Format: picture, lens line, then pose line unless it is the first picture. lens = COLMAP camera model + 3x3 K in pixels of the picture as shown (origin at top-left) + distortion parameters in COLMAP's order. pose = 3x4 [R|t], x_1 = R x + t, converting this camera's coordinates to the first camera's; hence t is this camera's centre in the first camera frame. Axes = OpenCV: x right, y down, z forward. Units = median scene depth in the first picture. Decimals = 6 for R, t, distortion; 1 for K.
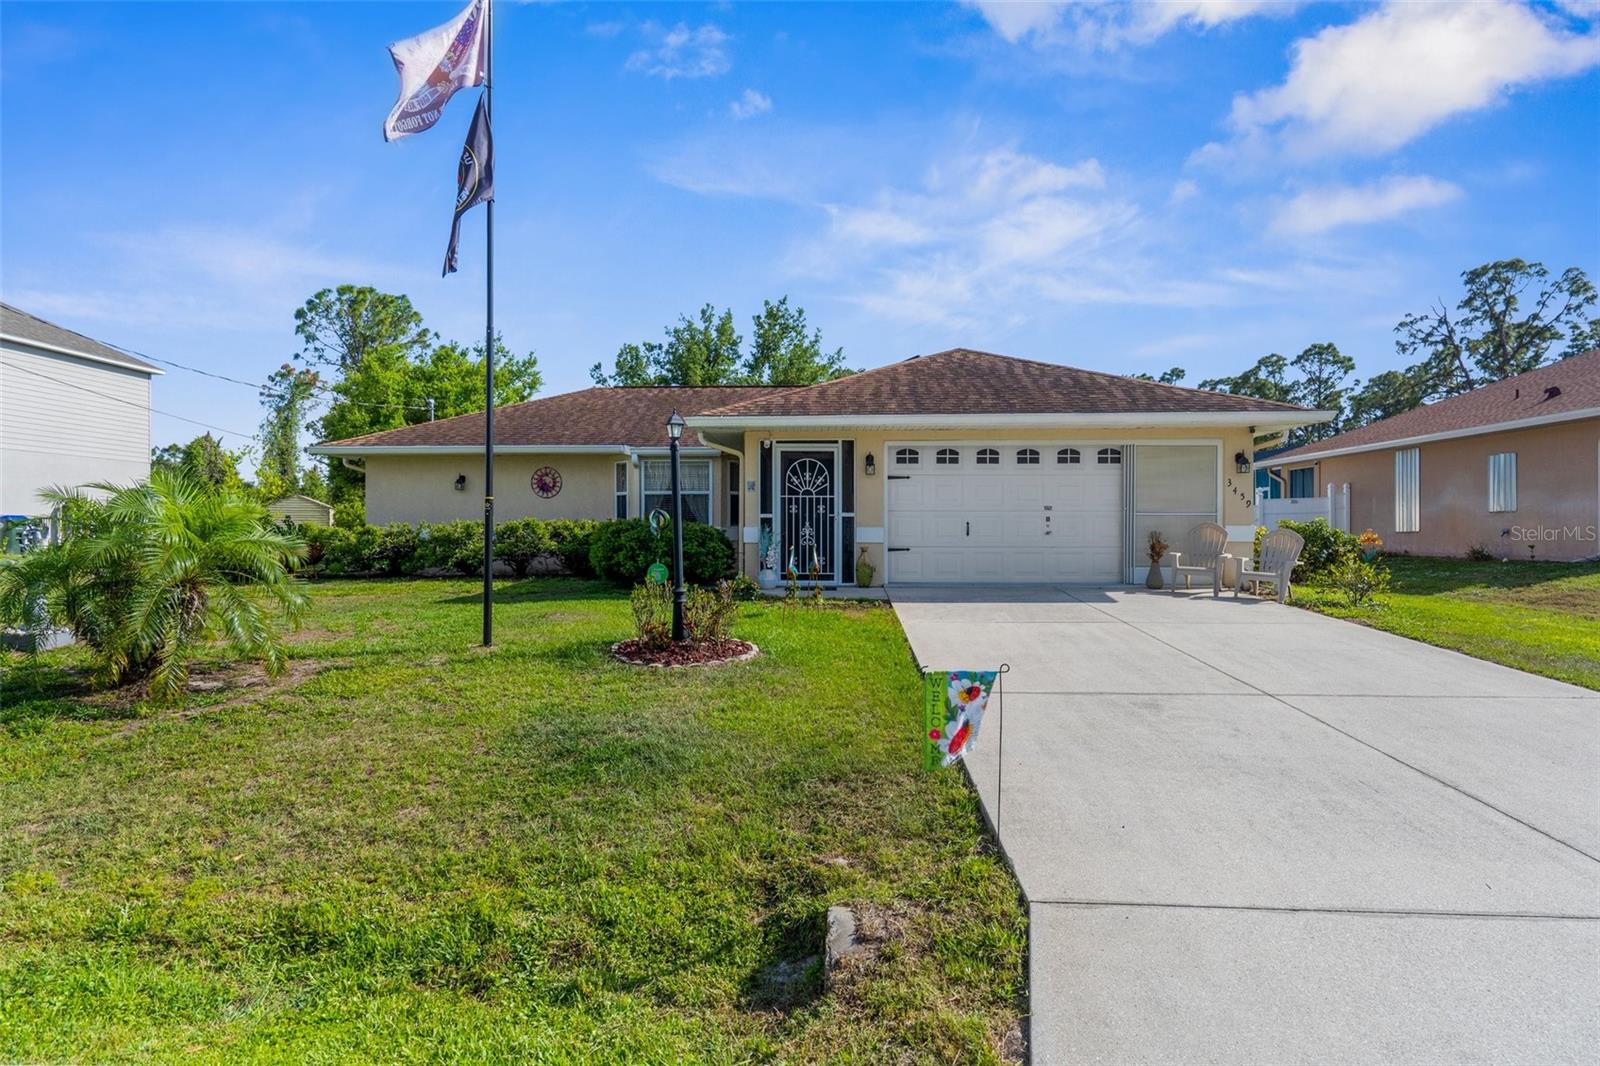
lens RADIAL K [[922.9, 0, 800.0], [0, 922.9, 533.0], [0, 0, 1]] dist [0.004130, 0.000399]
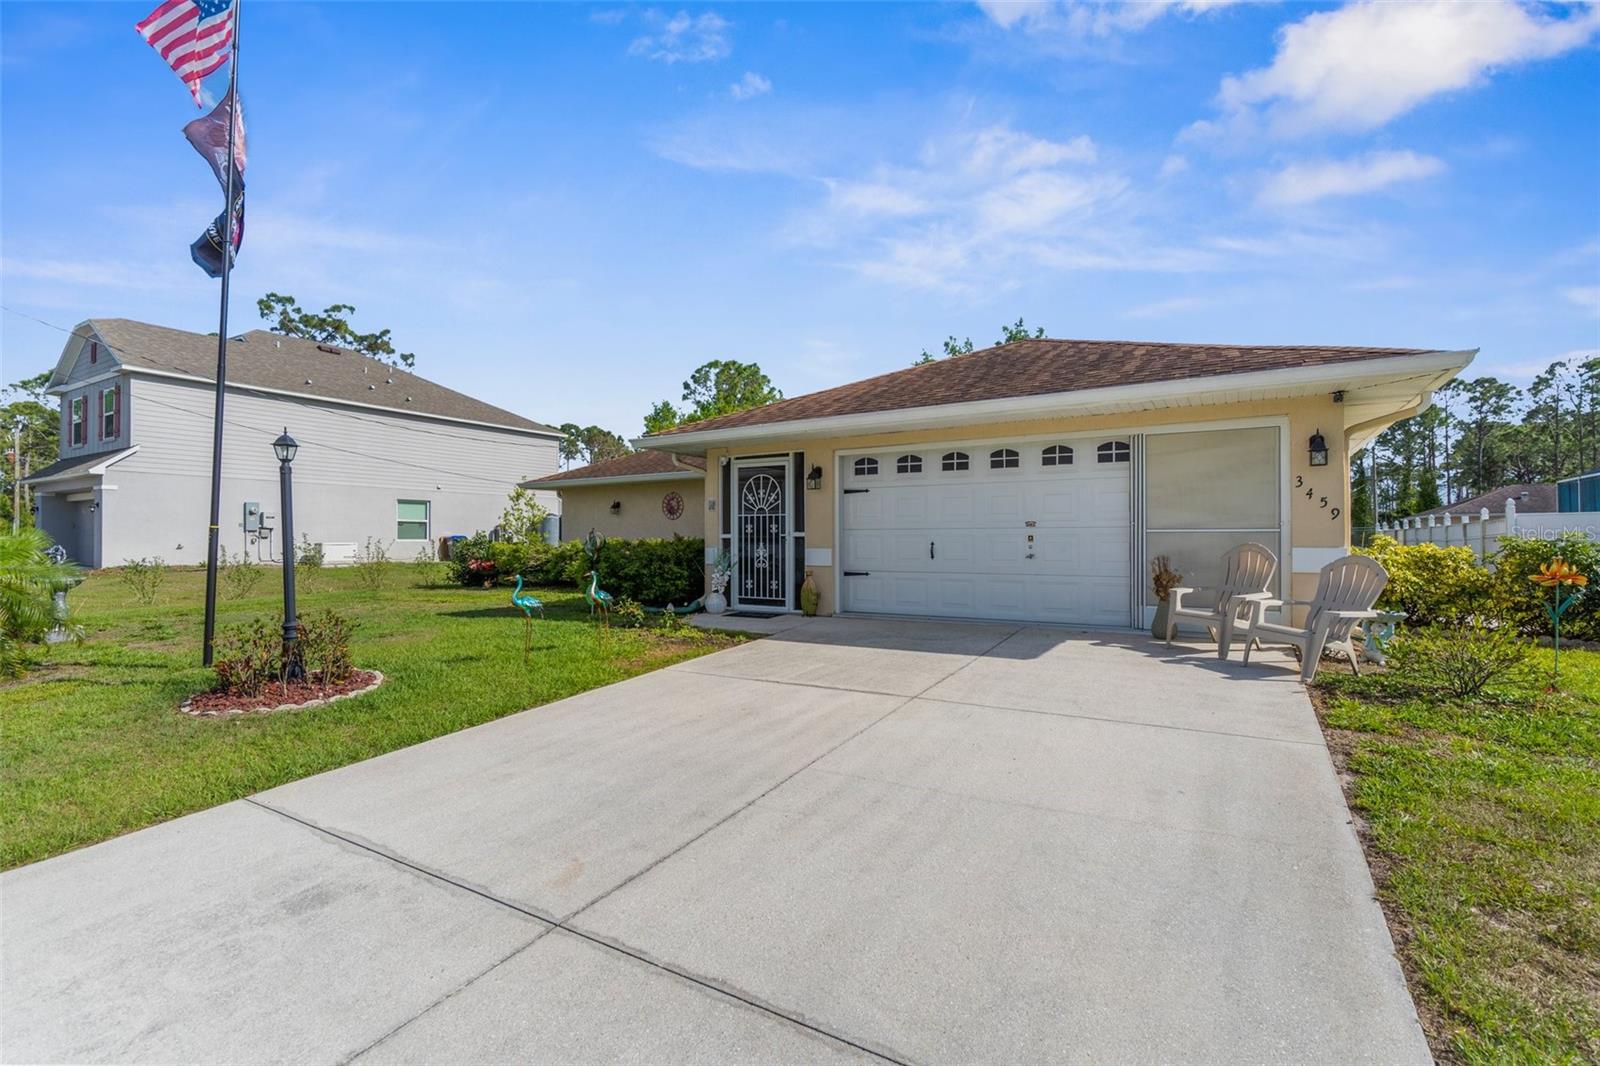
lens RADIAL K [[736.8, 0, 800.0], [0, 736.8, 533.0], [0, 0, 1]] dist [0.000475, 0.000035]
pose [[0.869142, -0.006824, -0.494515, 0.408478], [0.000538, 0.999917, -0.012852, -0.011874], [0.494562, 0.010905, 0.869074, 0.372632]]
